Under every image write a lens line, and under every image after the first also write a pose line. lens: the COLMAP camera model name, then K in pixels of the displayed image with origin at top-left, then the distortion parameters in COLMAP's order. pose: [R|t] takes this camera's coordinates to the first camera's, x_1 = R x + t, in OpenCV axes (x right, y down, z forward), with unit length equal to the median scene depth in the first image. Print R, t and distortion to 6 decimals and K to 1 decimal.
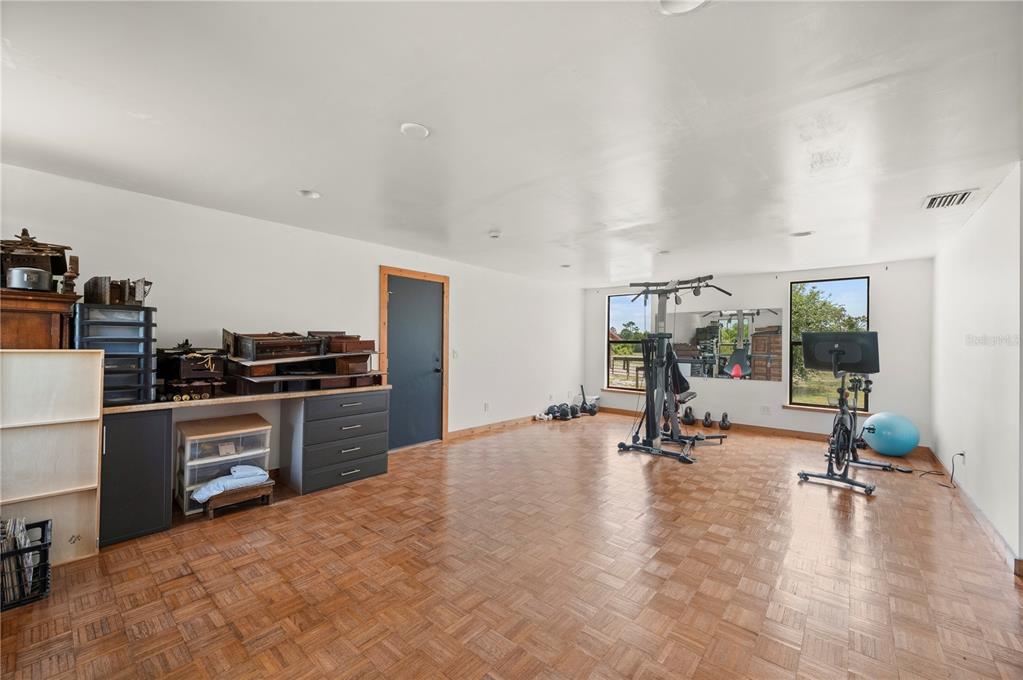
lens RADIAL K [[408.9, 0, 511.6], [0, 408.9, 339.7], [0, 0, 1]] dist [-0.004874, -0.000552]
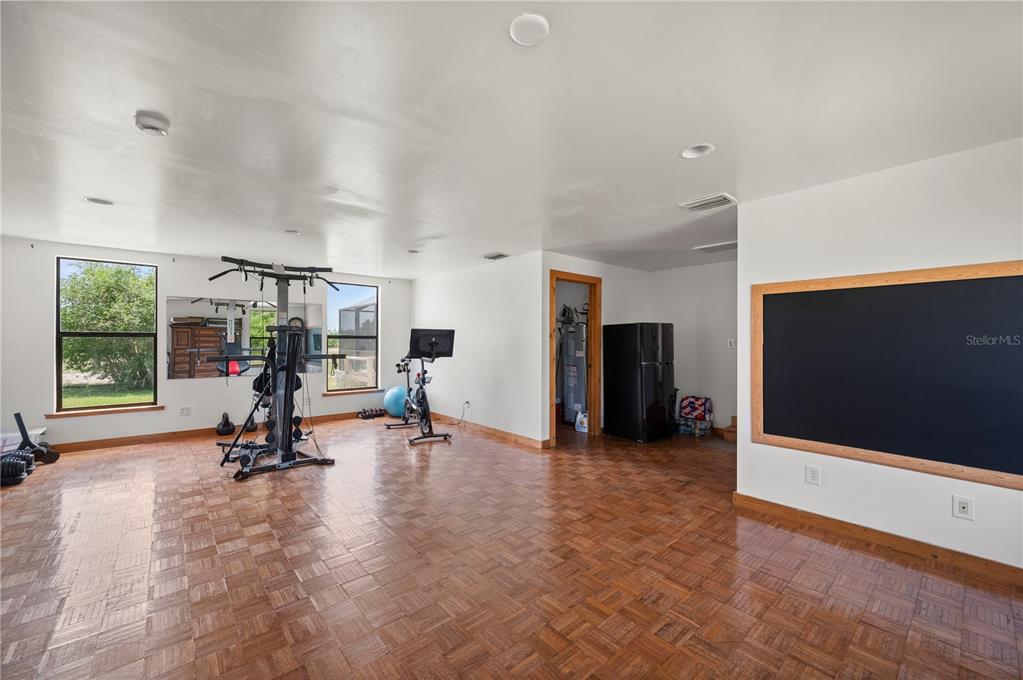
lens RADIAL K [[408.9, 0, 512.0], [0, 408.9, 340.9], [0, 0, 1]] dist [-0.004874, -0.000552]
pose [[0.140228, -0.008629, 0.990082, -0.402224], [-0.011661, 0.999878, 0.010366, 0.001743], [-0.990051, -0.012999, 0.140111, 0.408774]]
